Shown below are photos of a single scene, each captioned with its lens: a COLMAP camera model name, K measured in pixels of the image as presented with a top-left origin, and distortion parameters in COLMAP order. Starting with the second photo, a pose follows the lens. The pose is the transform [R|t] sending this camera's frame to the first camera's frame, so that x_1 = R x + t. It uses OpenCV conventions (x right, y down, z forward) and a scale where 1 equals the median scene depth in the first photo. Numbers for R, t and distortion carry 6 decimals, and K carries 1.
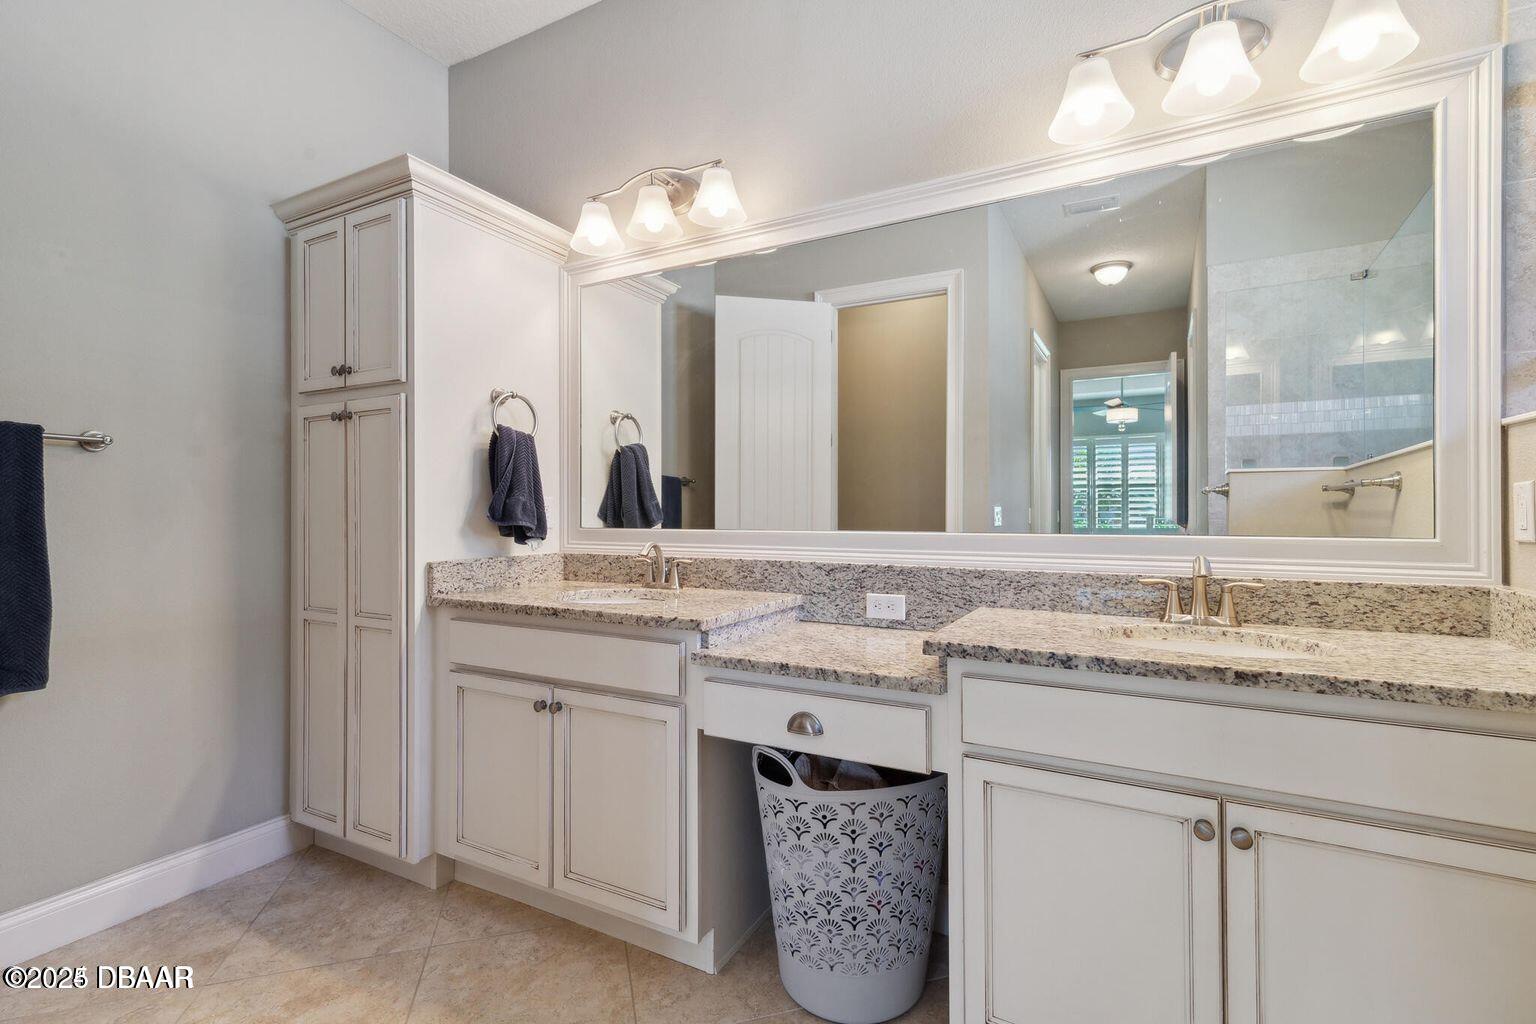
lens RADIAL K [[695.0, 0, 775.0], [0, 695.0, 505.8], [0, 0, 1]] dist [0.018209, -0.000998]
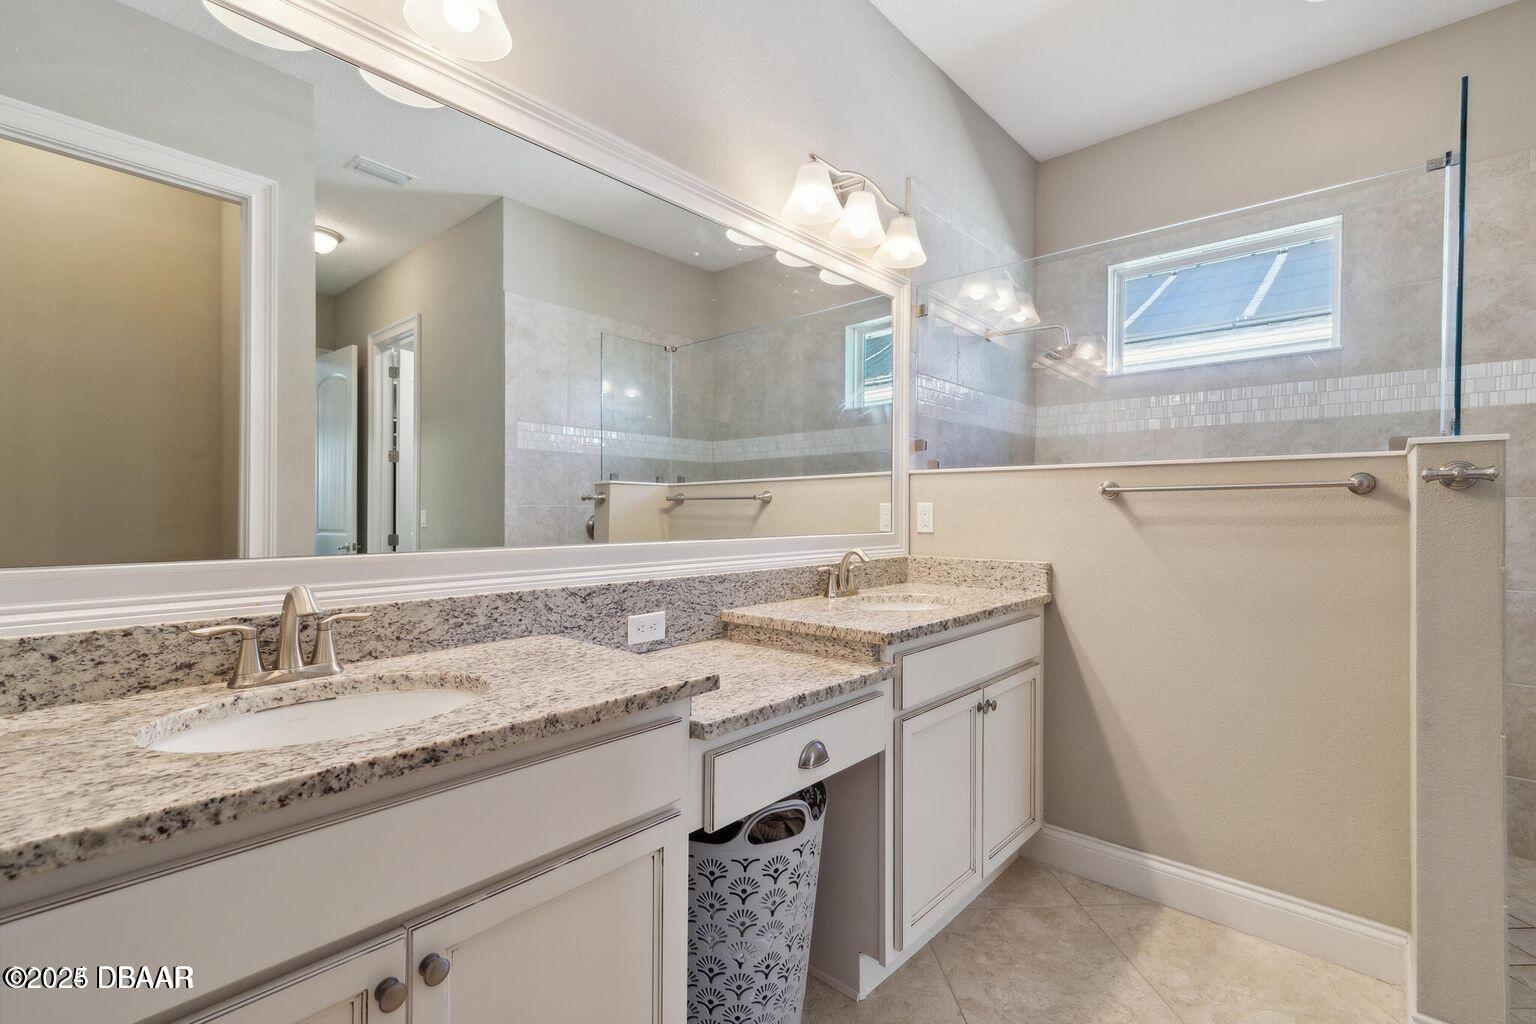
lens RADIAL K [[695.0, 0, 772.3], [0, 695.0, 515.2], [0, 0, 1]] dist [0.018209, -0.000998]
pose [[0.220894, -0.003328, 0.975292, -0.656794], [-0.011880, 0.999911, 0.006103, -0.004195], [-0.975225, -0.012934, 0.220835, 0.650596]]
